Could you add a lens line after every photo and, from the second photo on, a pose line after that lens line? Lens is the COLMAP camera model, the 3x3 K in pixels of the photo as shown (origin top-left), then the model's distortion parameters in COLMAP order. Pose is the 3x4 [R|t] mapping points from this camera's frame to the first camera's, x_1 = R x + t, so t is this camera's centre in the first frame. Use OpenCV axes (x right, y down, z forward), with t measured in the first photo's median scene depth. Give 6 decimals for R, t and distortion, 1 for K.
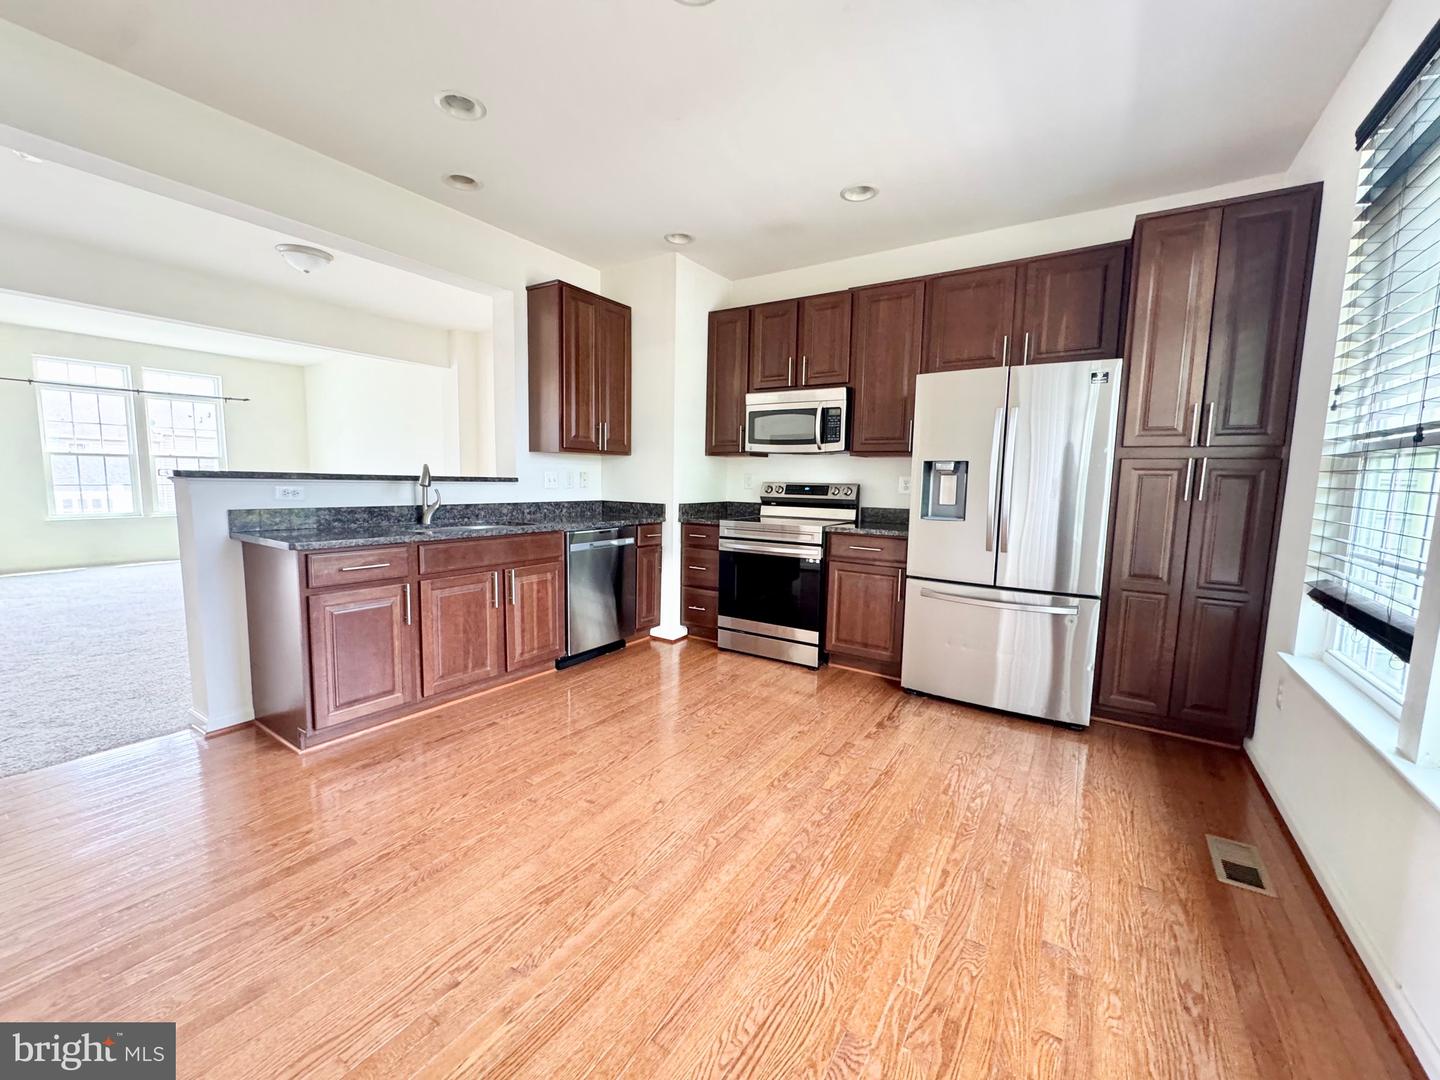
lens RADIAL K [[581.1, 0, 717.5], [0, 581.1, 542.6], [0, 0, 1]] dist [-0.002920, -0.000400]
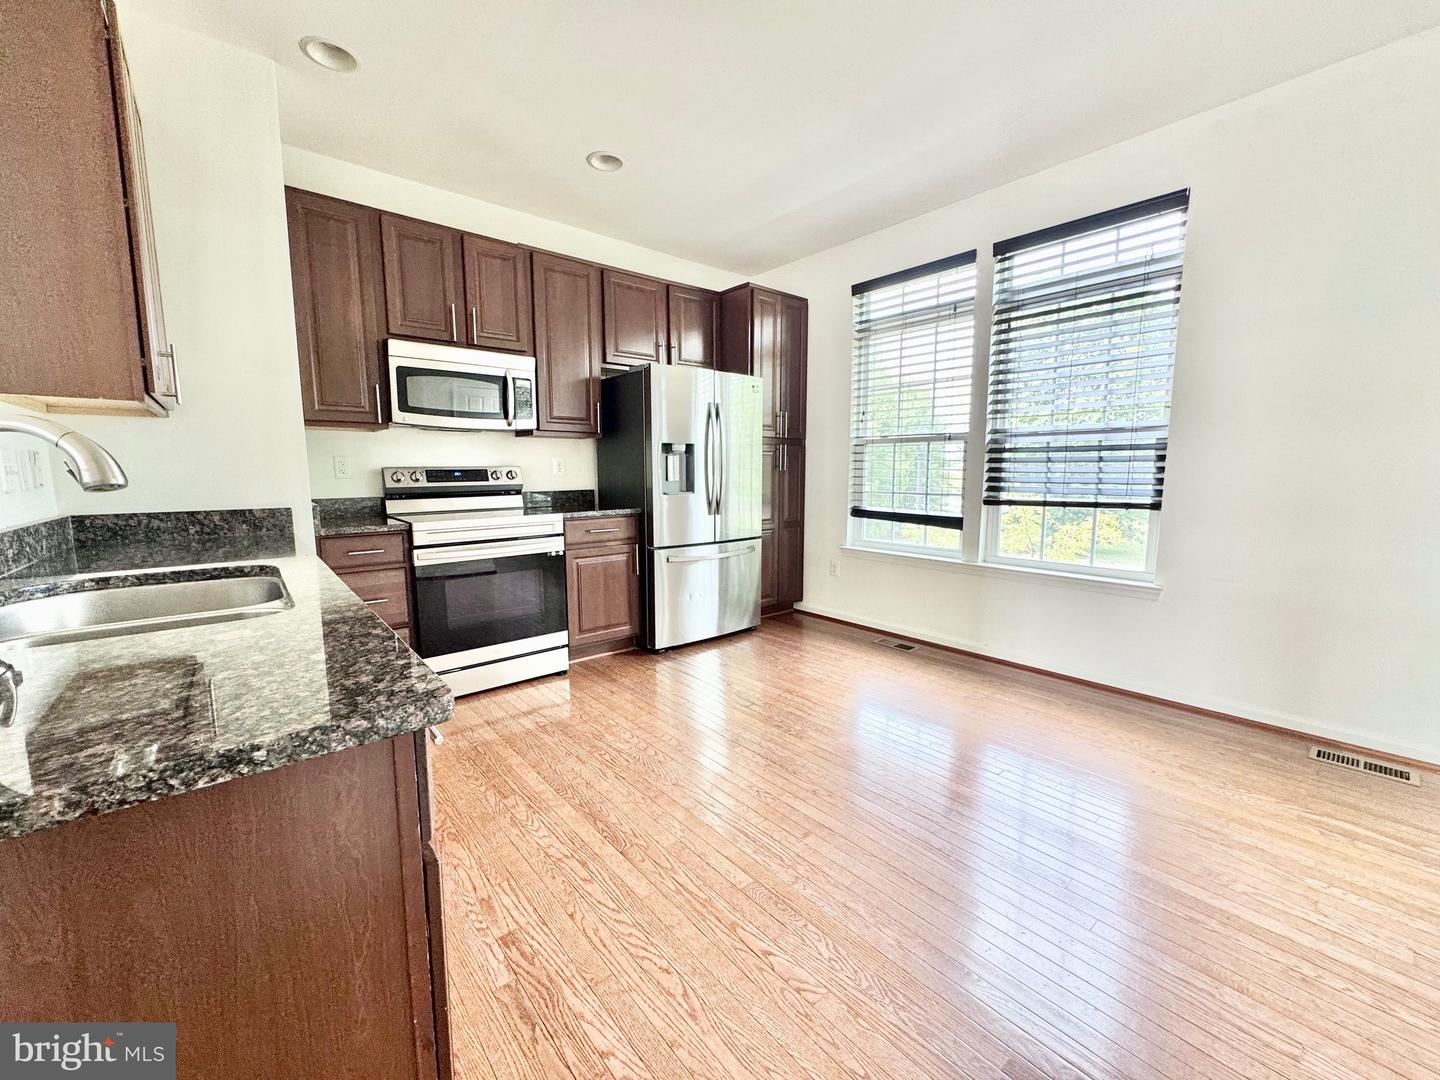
lens RADIAL K [[581.1, 0, 722.9], [0, 581.1, 536.2], [0, 0, 1]] dist [-0.002920, -0.000400]
pose [[0.268286, -0.133423, 0.954055, -0.552705], [0.116713, 0.987569, 0.105289, -0.052559], [-0.956243, 0.083103, 0.280523, 0.460858]]
